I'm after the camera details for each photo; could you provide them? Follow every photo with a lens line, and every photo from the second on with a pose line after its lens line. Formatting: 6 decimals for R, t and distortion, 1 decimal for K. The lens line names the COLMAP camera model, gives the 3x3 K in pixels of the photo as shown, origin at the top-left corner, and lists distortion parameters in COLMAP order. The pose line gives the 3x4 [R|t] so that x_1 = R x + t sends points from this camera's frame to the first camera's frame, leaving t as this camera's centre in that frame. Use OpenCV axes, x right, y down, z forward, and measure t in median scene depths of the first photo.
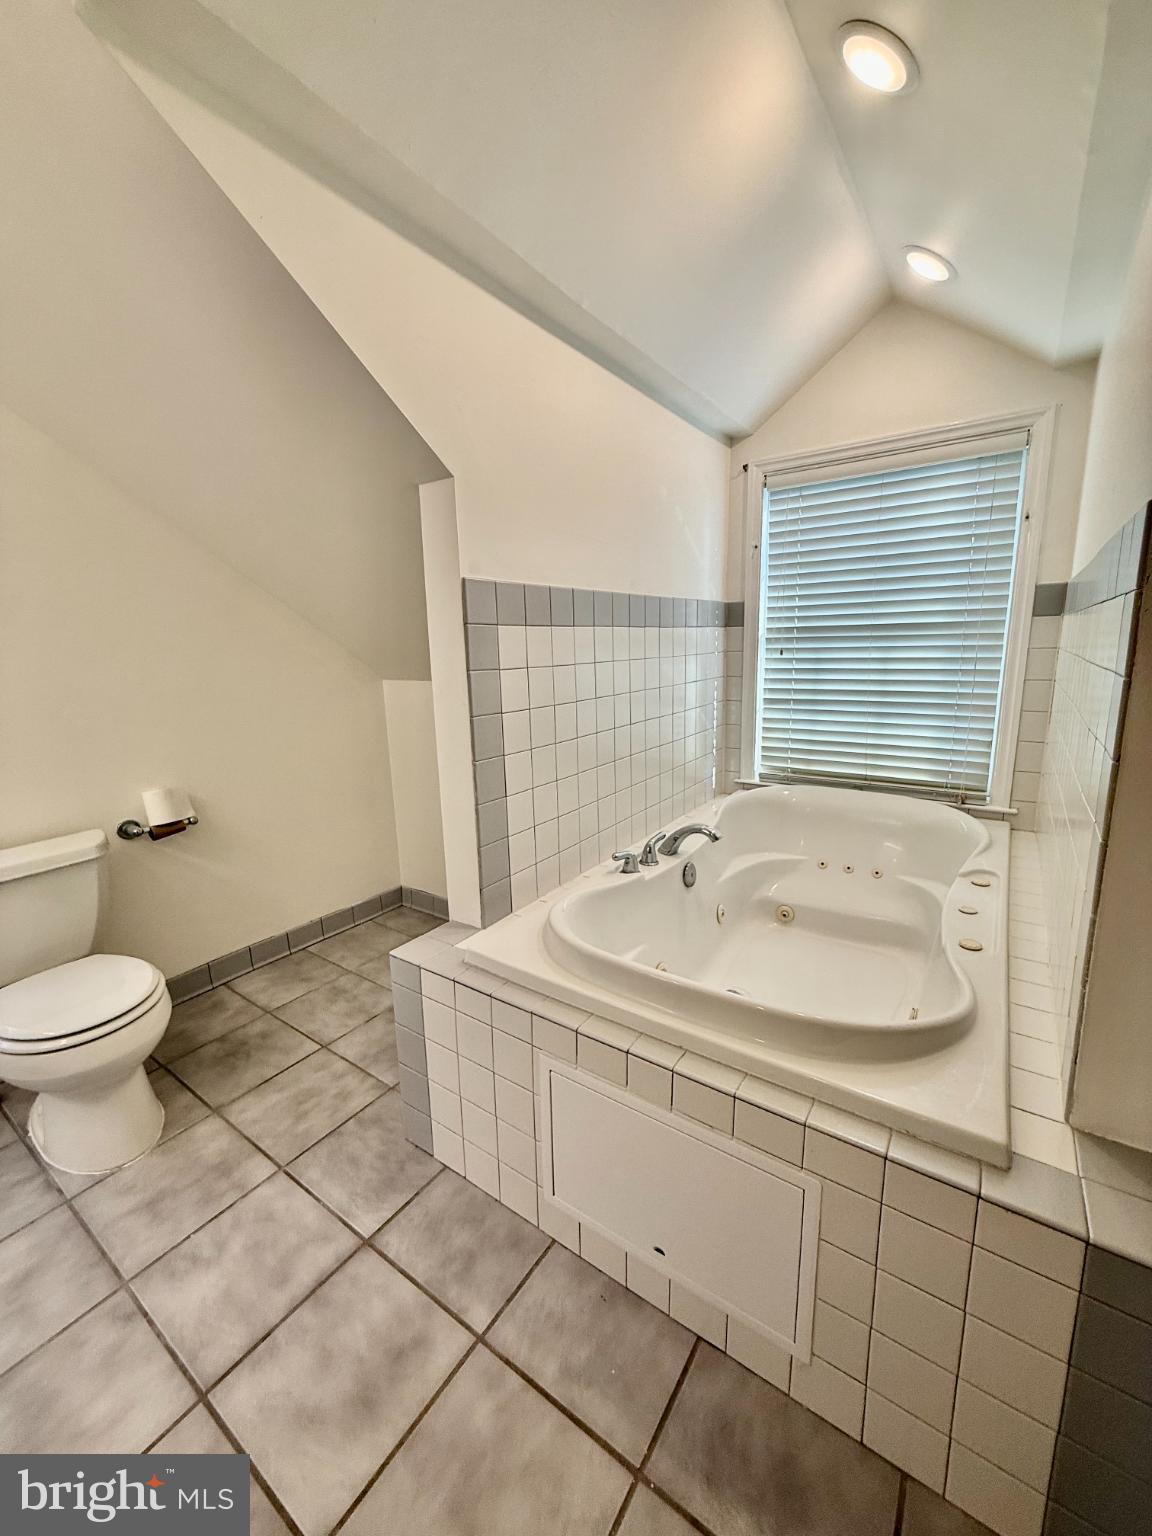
lens RADIAL K [[614.5, 0, 573.9], [0, 614.5, 763.5], [0, 0, 1]] dist [-0.004408, 0.001118]
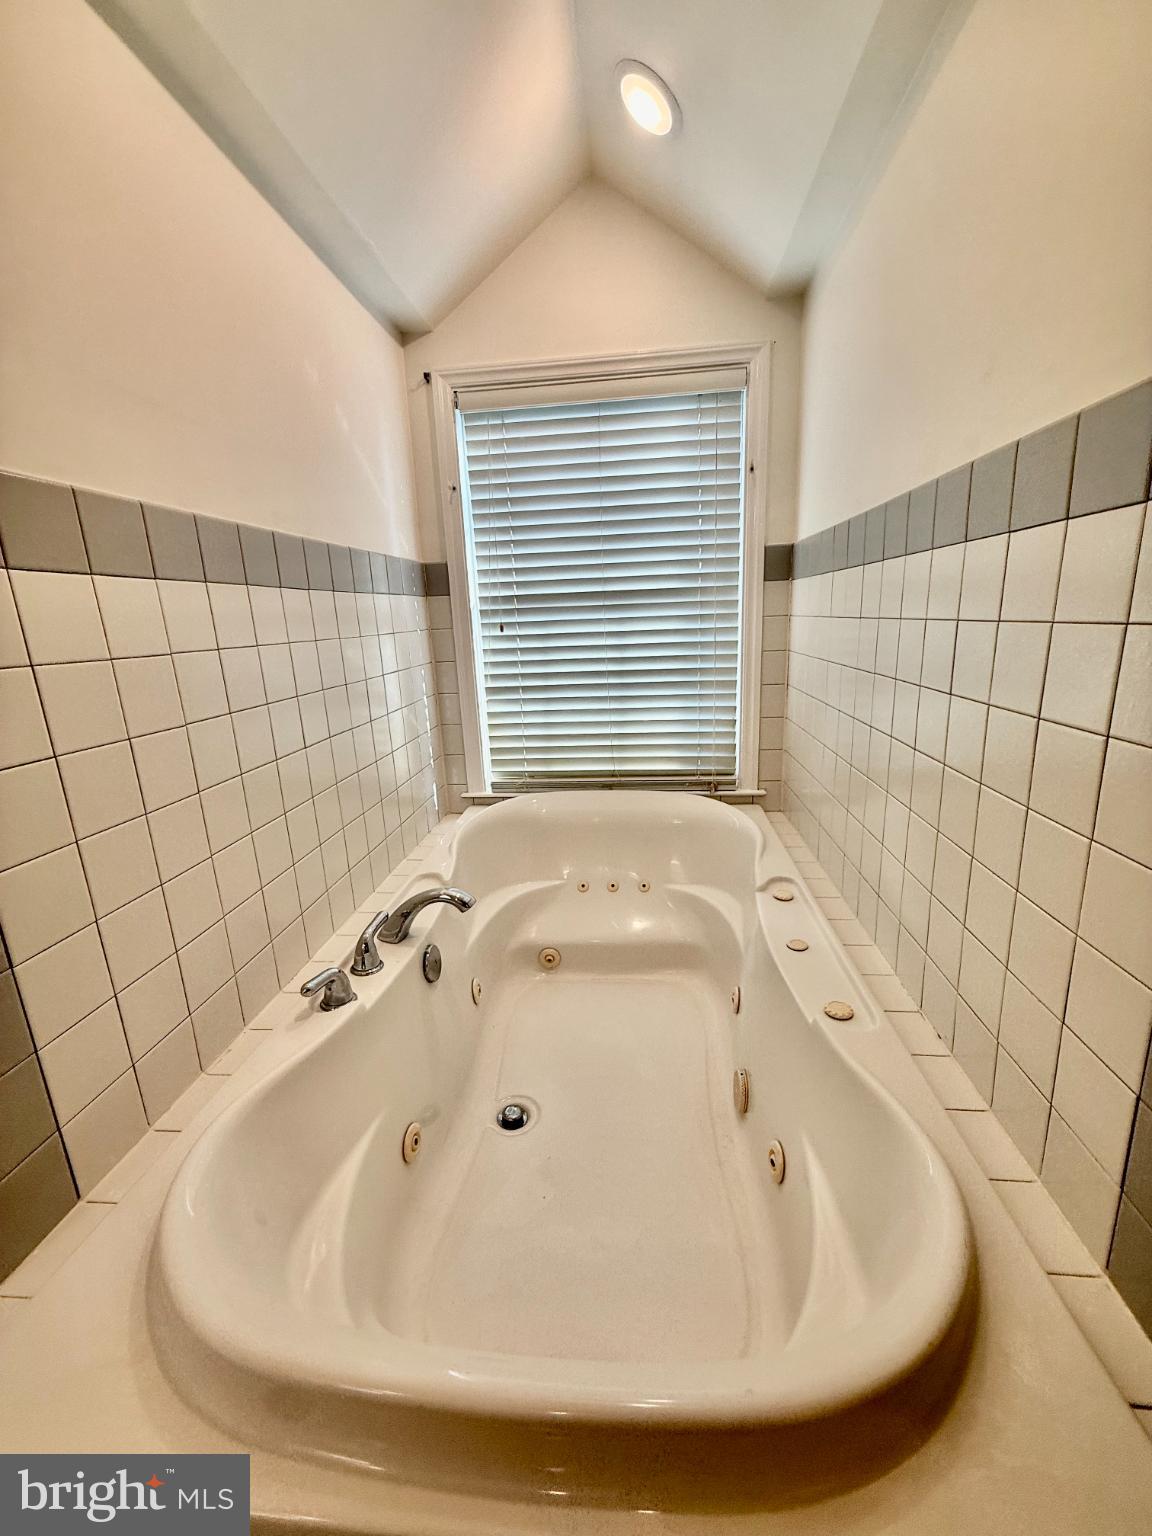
lens RADIAL K [[614.5, 0, 577.8], [0, 614.5, 767.2], [0, 0, 1]] dist [-0.004408, 0.001118]
pose [[0.874426, -0.127791, 0.468026, 0.036485], [0.112477, 0.991801, 0.060659, -0.046502], [-0.471940, -0.000400, 0.881630, 0.294222]]
